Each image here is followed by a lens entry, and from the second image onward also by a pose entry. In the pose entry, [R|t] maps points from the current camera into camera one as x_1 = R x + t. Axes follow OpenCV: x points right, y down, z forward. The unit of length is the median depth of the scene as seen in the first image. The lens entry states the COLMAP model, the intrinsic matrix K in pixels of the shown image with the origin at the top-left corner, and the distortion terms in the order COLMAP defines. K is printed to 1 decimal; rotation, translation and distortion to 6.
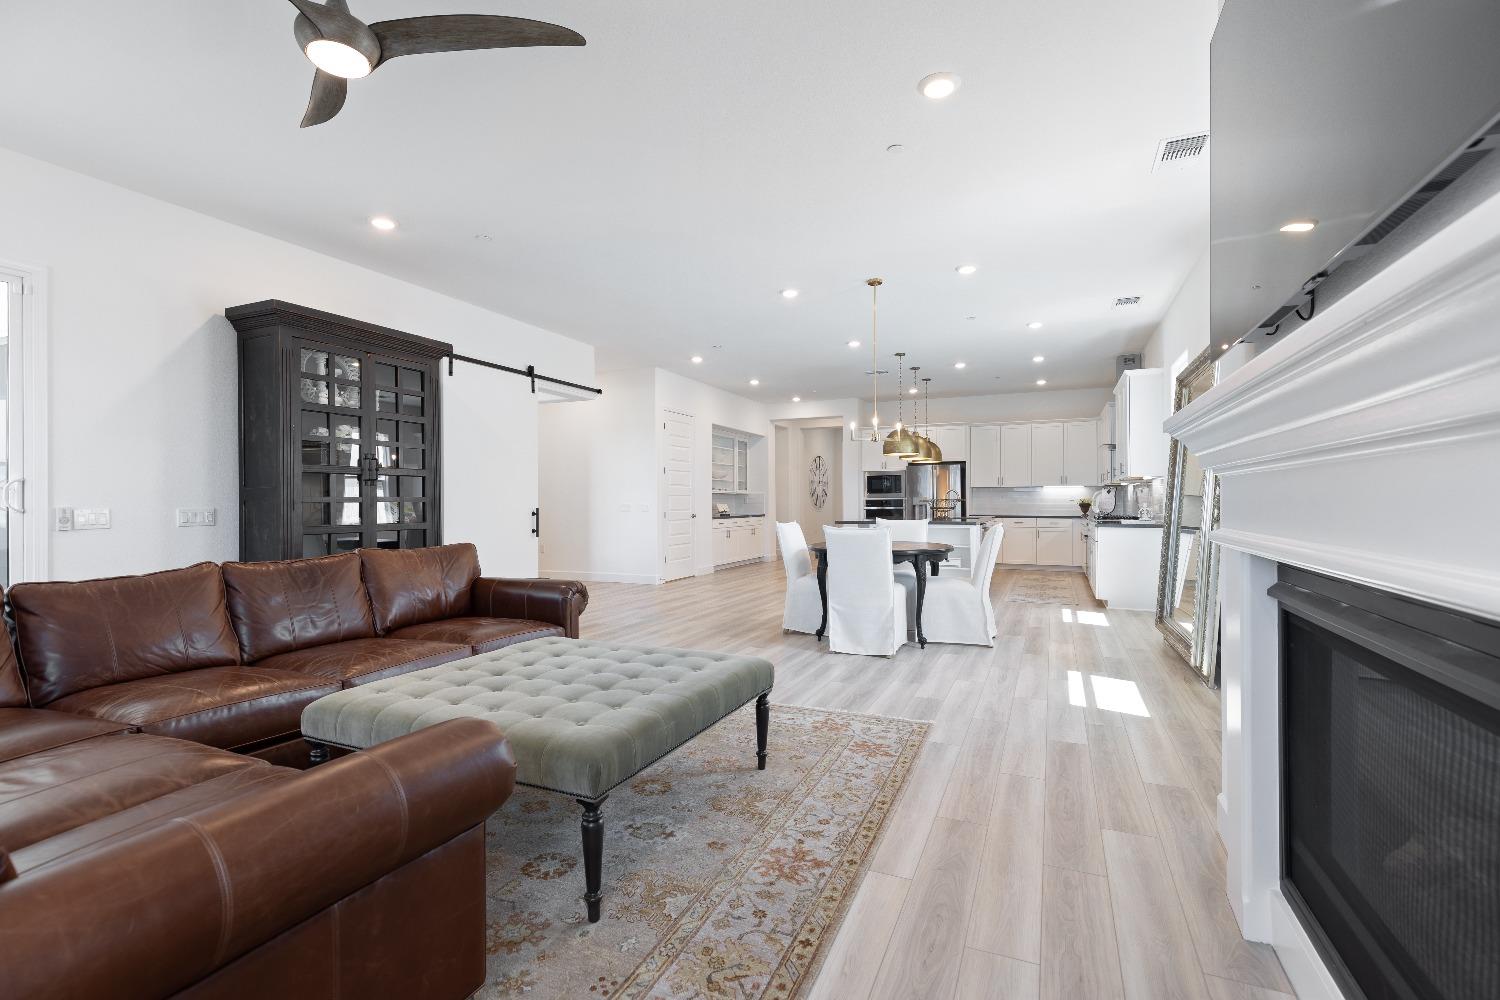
lens RADIAL K [[677.6, 0, 751.1], [0, 677.6, 503.4], [0, 0, 1]] dist [0.001567, 0.000038]
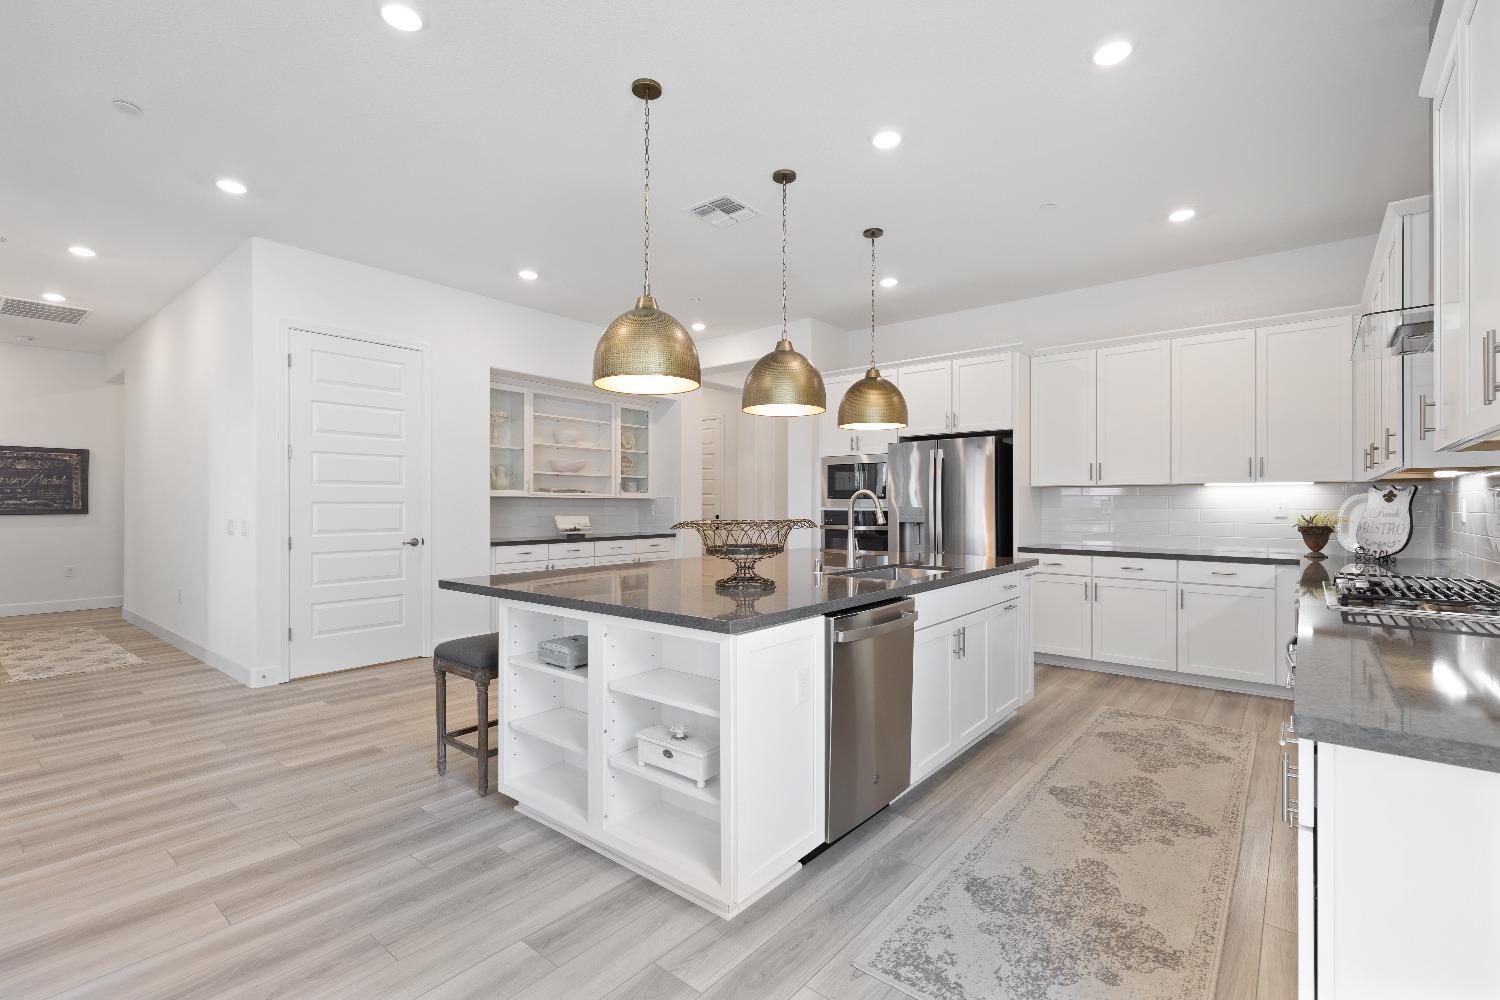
lens RADIAL K [[677.6, 0, 751.1], [0, 677.6, 503.4], [0, 0, 1]] dist [0.001567, 0.000038]
pose [[0.965353, 0.005174, -0.260895, 0.276246], [-0.006190, 0.999976, -0.003072, -0.010092], [0.260873, 0.004580, 0.965362, 0.529088]]
